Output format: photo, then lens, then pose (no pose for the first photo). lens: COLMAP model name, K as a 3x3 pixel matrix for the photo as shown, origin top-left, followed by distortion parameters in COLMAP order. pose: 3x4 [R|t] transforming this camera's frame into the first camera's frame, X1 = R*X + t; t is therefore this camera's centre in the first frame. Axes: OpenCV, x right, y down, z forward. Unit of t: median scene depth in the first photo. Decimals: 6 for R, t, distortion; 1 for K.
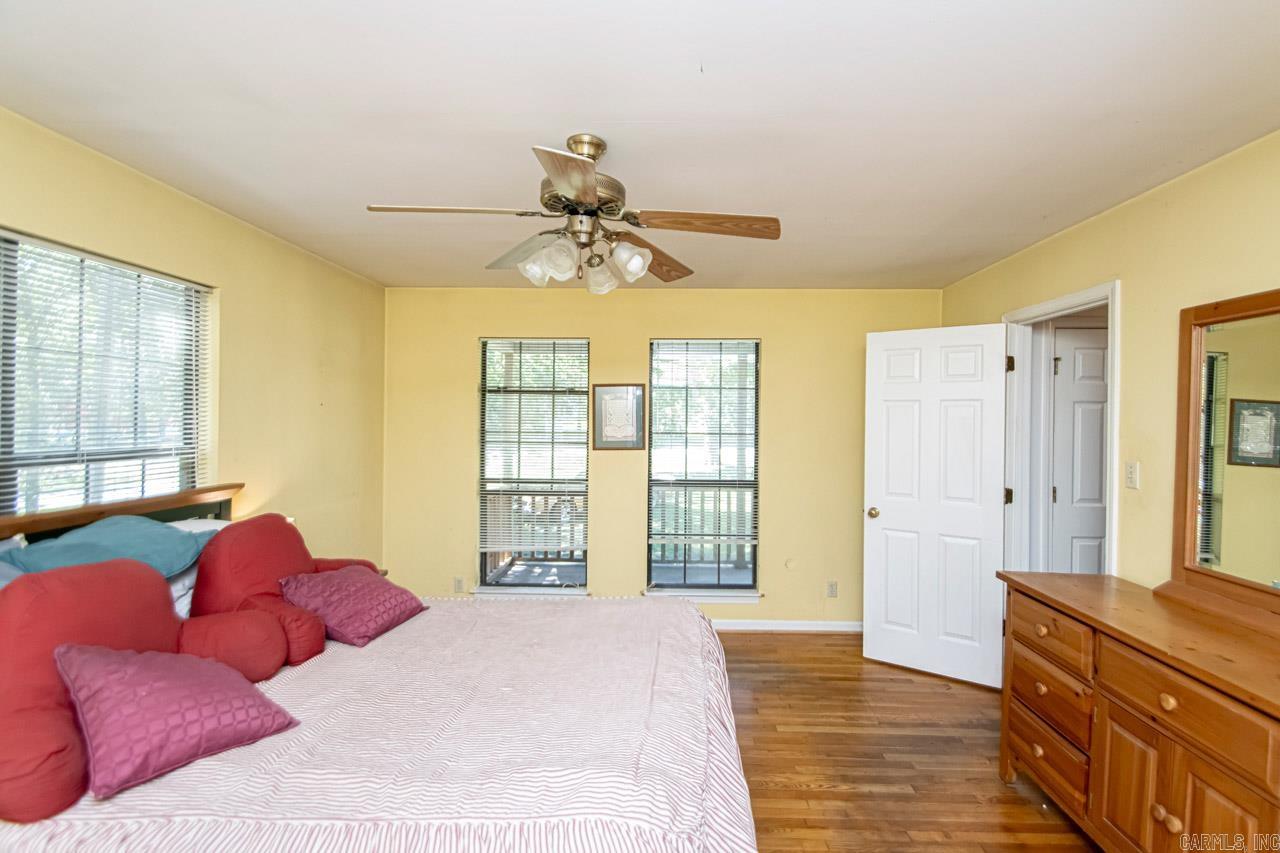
lens RADIAL K [[609.4, 0, 665.4], [0, 609.4, 435.3], [0, 0, 1]] dist [0.044190, -0.037086]
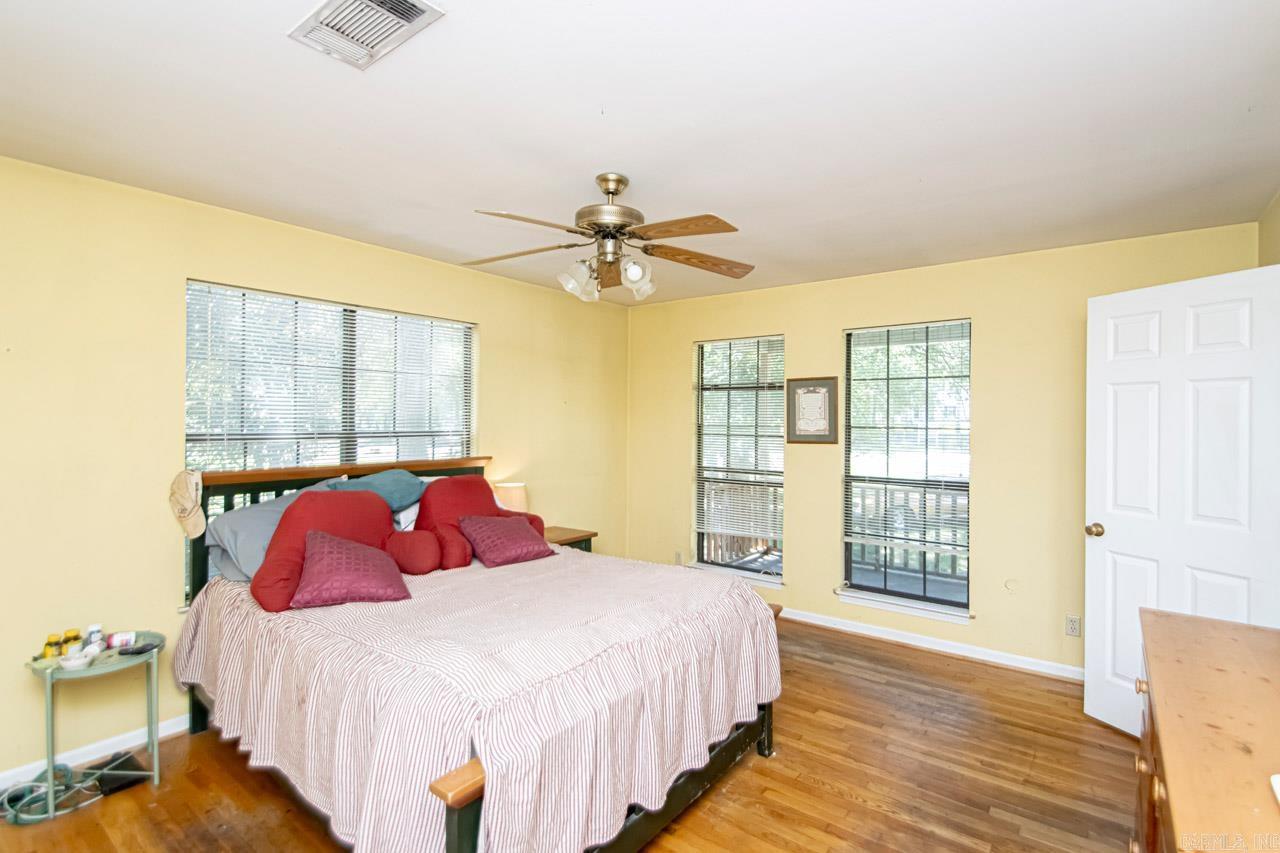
lens RADIAL K [[617.9, 0, 648.3], [0, 617.9, 431.7], [0, 0, 1]] dist [0.017133, -0.023231]
pose [[0.798652, 0.009032, -0.601725, 0.336125], [-0.015088, 0.999874, -0.005019, 0.014606], [0.601604, 0.013087, 0.798688, 0.033723]]
